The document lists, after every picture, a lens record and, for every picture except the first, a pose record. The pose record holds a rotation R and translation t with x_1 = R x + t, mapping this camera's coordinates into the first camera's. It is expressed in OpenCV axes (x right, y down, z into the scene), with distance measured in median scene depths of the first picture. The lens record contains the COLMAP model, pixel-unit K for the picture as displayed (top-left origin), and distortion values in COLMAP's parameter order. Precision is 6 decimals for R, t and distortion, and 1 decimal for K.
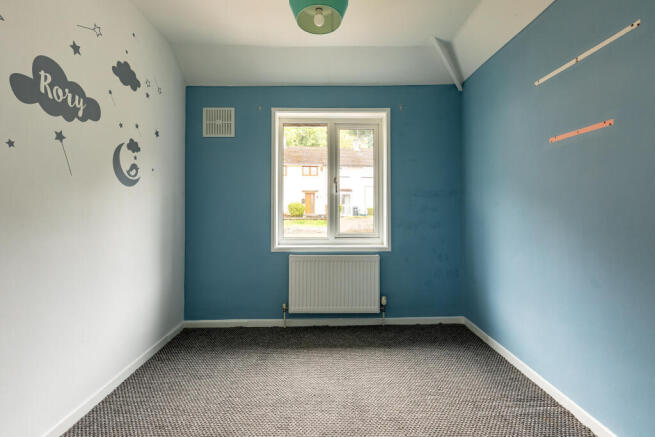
lens RADIAL K [[304.1, 0, 321.6], [0, 304.1, 208.7], [0, 0, 1]] dist [-0.000092, -0.000087]
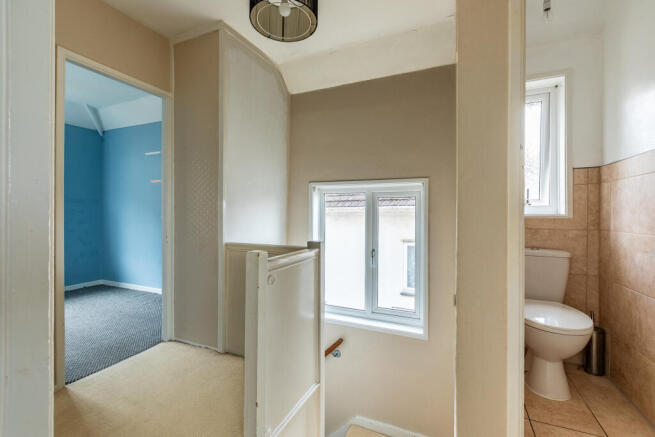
lens RADIAL K [[297.3, 0, 323.4], [0, 297.3, 214.5], [0, 0, 1]] dist [0.000202, 0.000000]
pose [[0.427015, 0.007673, 0.904212, -0.462520], [-0.010246, 0.999941, -0.003646, 0.011514], [-0.904186, -0.007708, 0.427068, -0.733793]]
